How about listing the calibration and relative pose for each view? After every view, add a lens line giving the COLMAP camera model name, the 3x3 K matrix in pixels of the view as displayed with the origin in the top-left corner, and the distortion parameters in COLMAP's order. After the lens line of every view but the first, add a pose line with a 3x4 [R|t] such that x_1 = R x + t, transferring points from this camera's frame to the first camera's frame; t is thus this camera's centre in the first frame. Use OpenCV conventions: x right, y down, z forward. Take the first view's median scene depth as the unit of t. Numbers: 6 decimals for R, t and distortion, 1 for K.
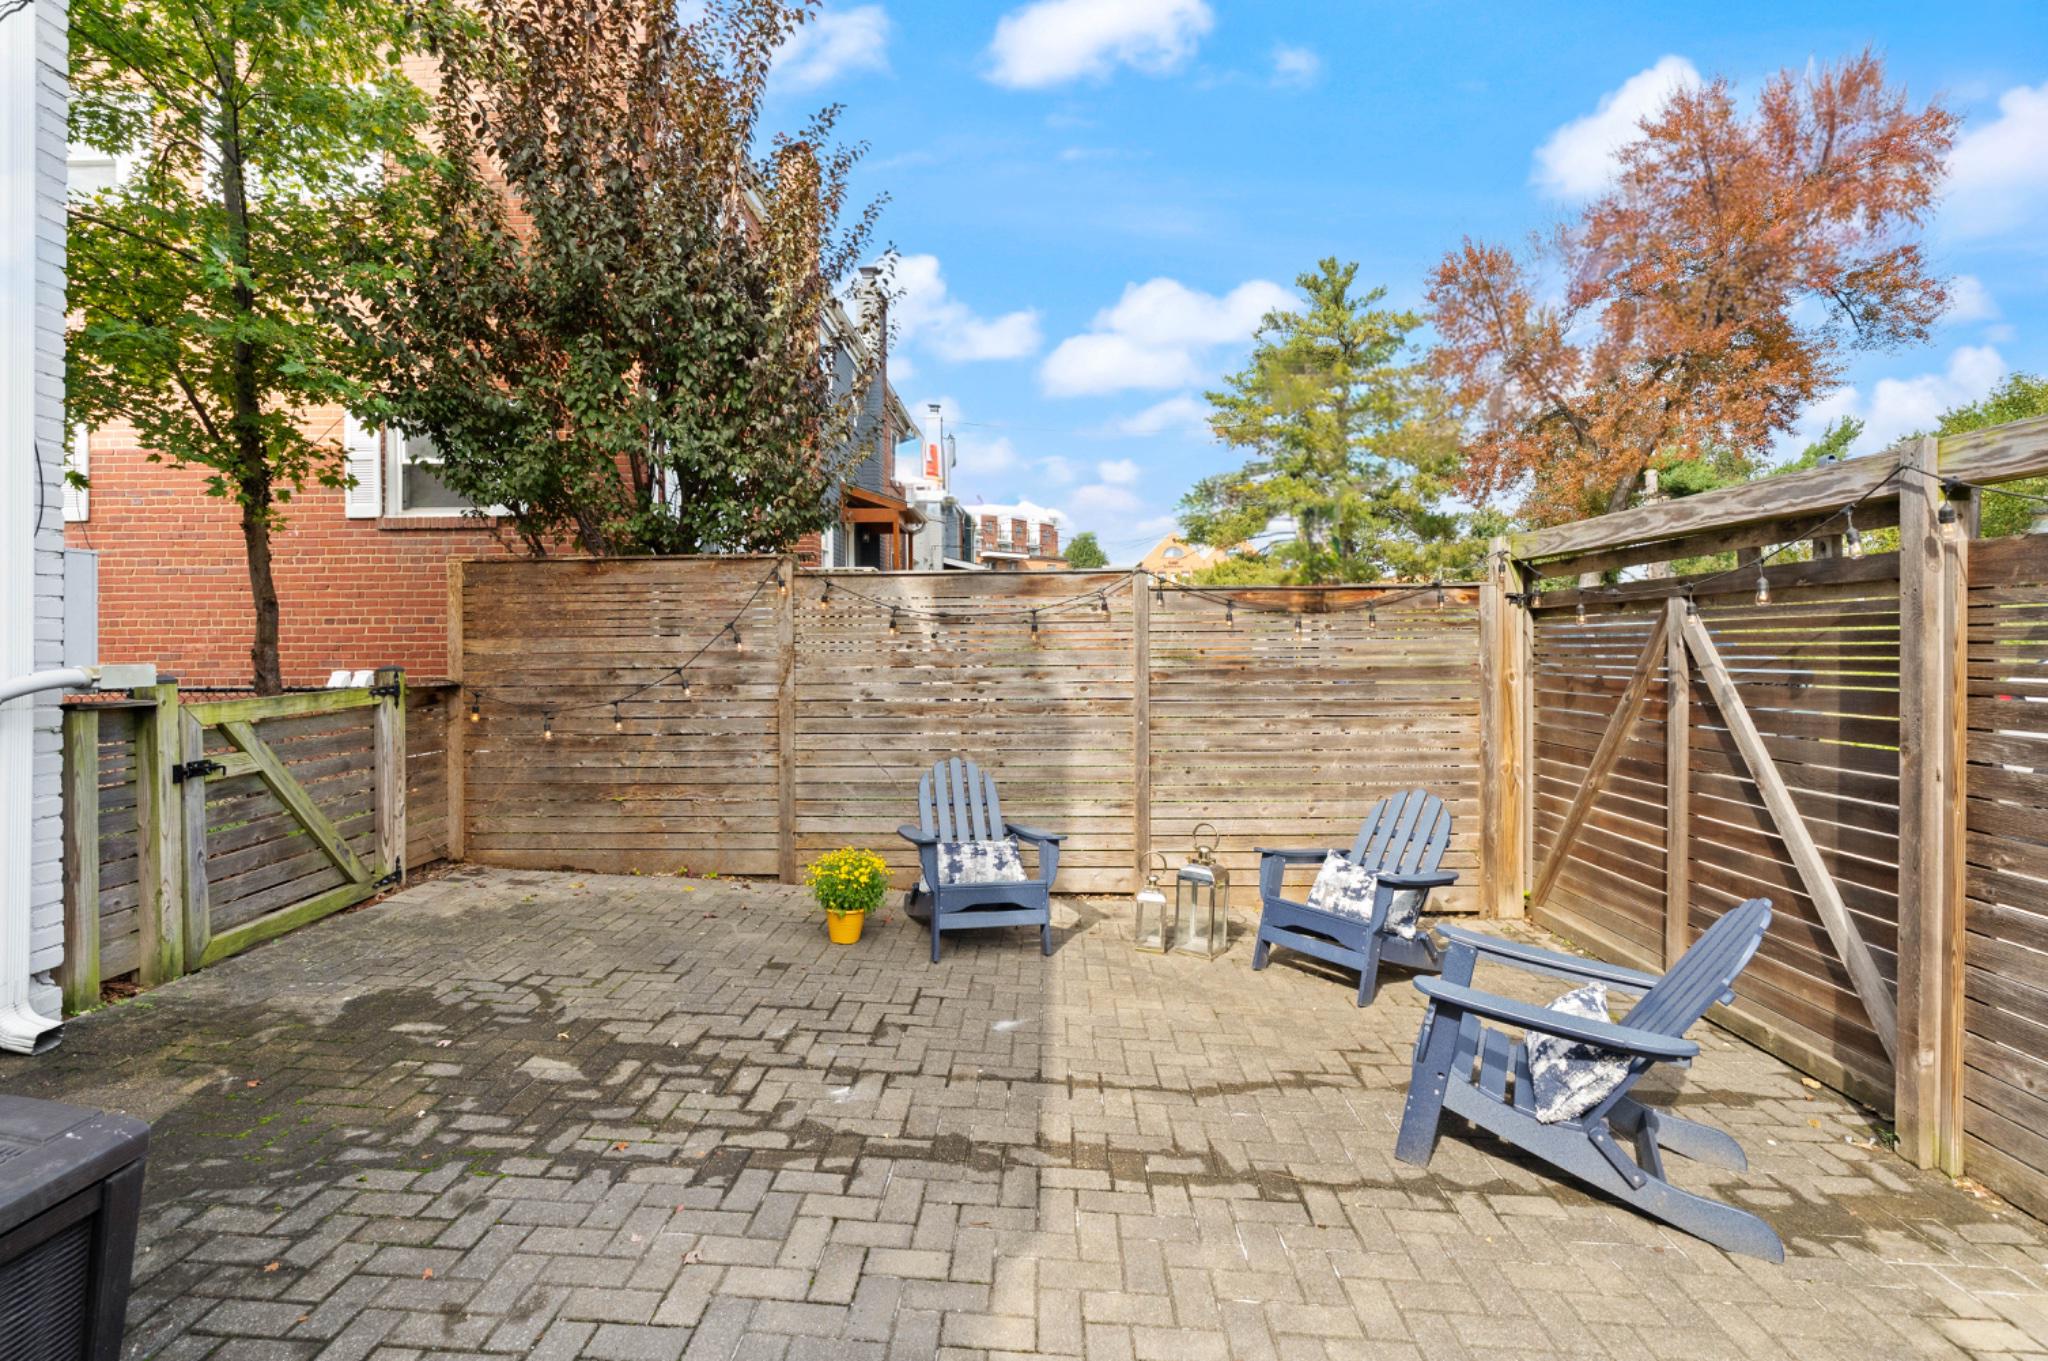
lens RADIAL K [[959.2, 0, 1019.1], [0, 959.2, 643.2], [0, 0, 1]] dist [-0.004516, 0.001674]
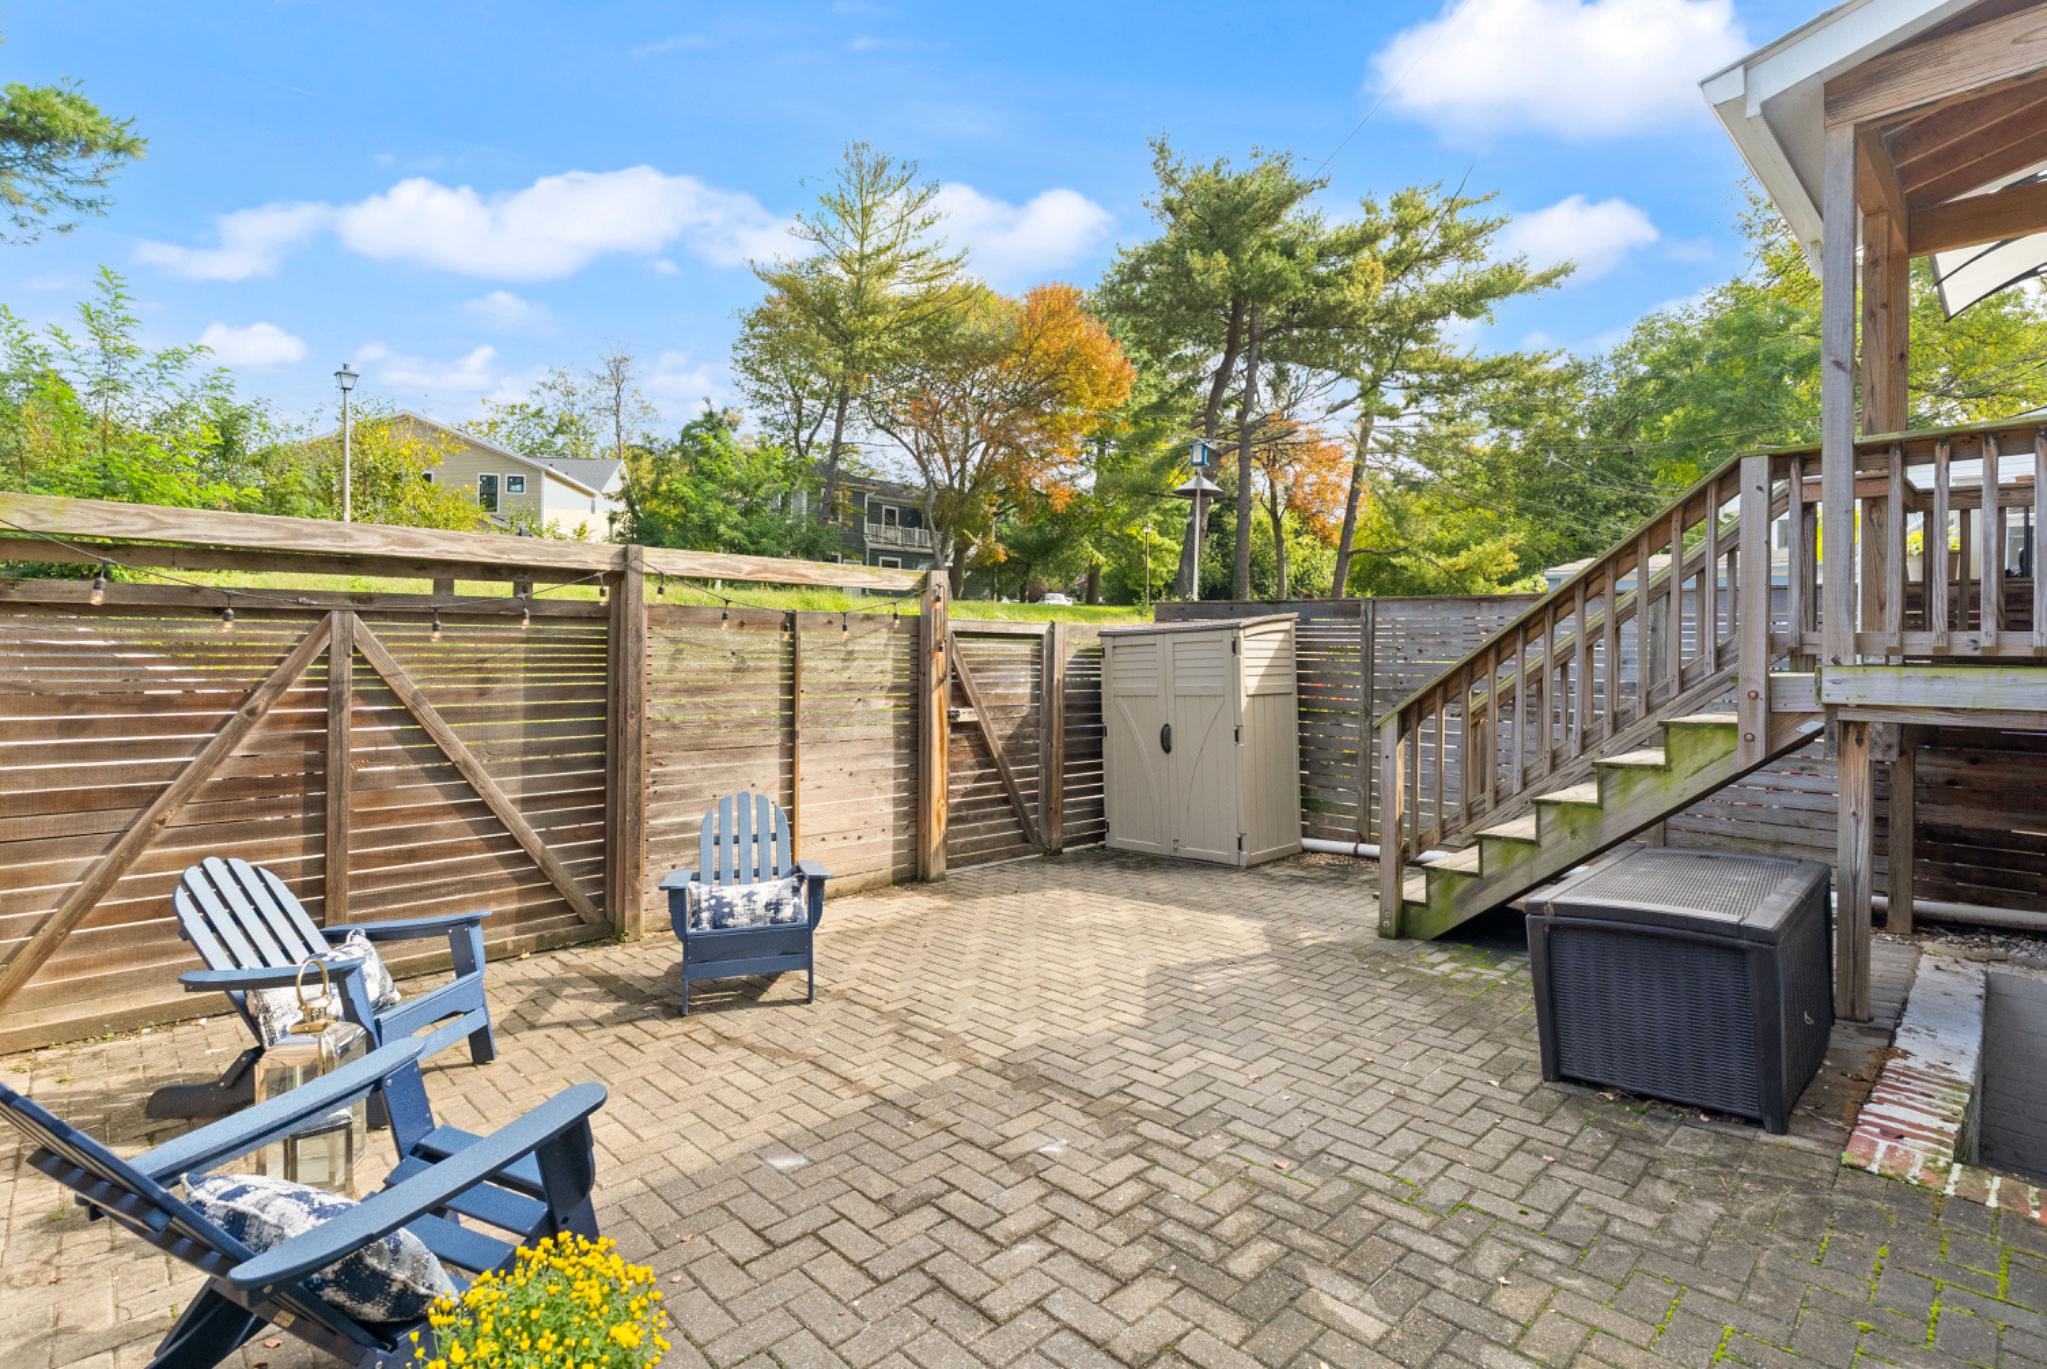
lens RADIAL K [[958.7, 0, 1018.6], [0, 958.7, 647.2], [0, 0, 1]] dist [-0.004516, 0.001674]
pose [[-0.713723, -0.007438, 0.700388, -0.718662], [-0.014192, 0.999892, -0.003843, -0.017315], [-0.700284, -0.012683, -0.713752, 1.495730]]
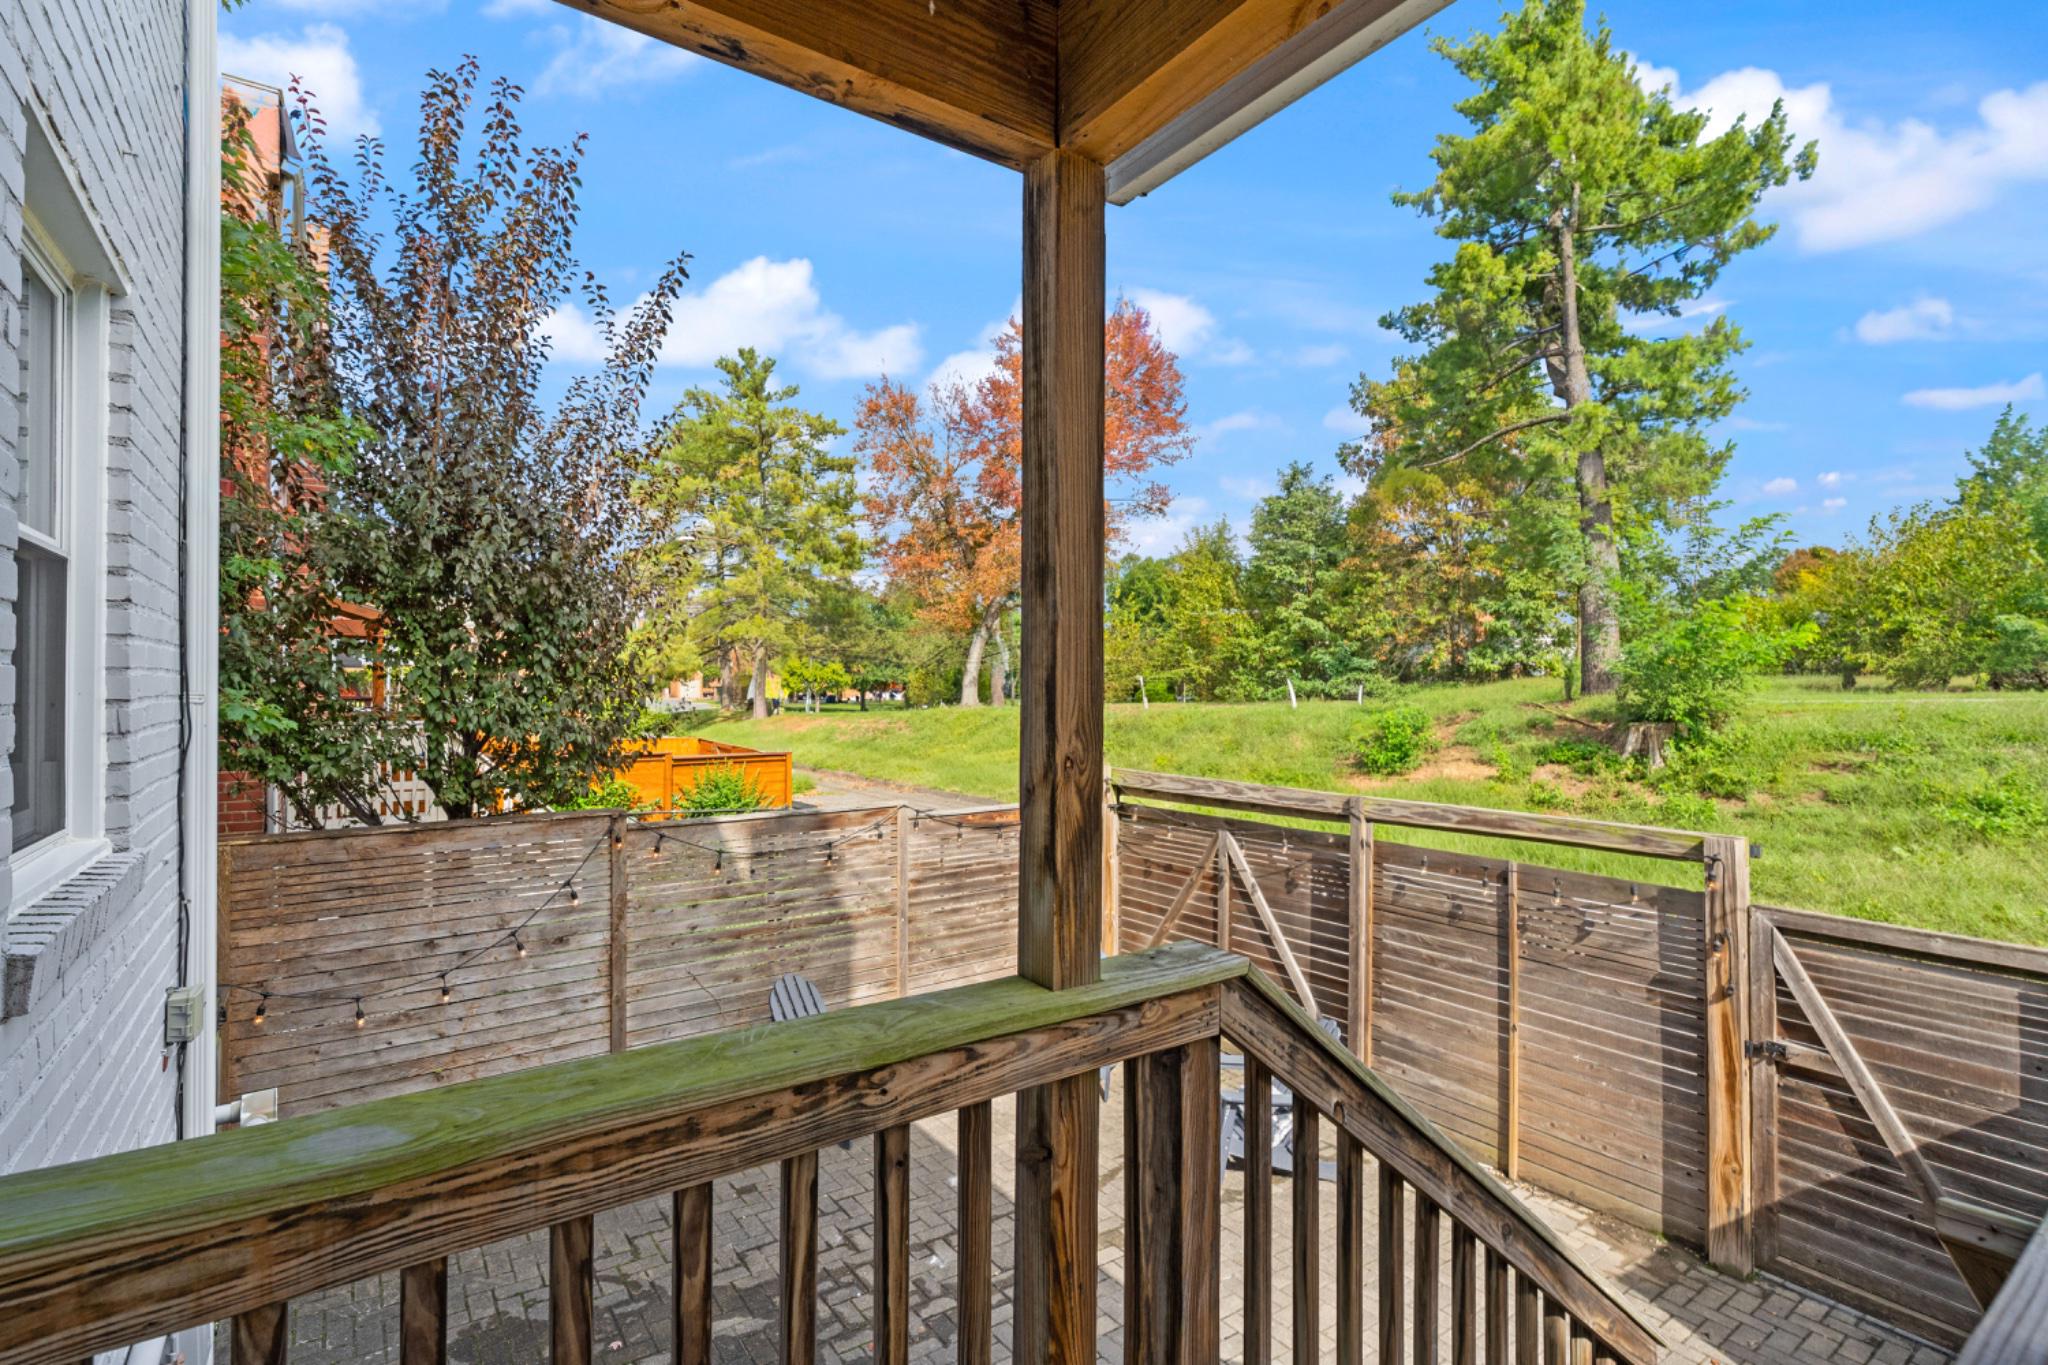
lens RADIAL K [[970.4, 0, 1024.0], [0, 970.4, 682.5], [0, 0, 1]] dist [0.001066, 0.000479]
pose [[0.789791, 0.005849, 0.613349, -0.895791], [-0.007241, 0.999974, -0.000212, -0.389840], [-0.613334, -0.004274, 0.789812, -0.261470]]
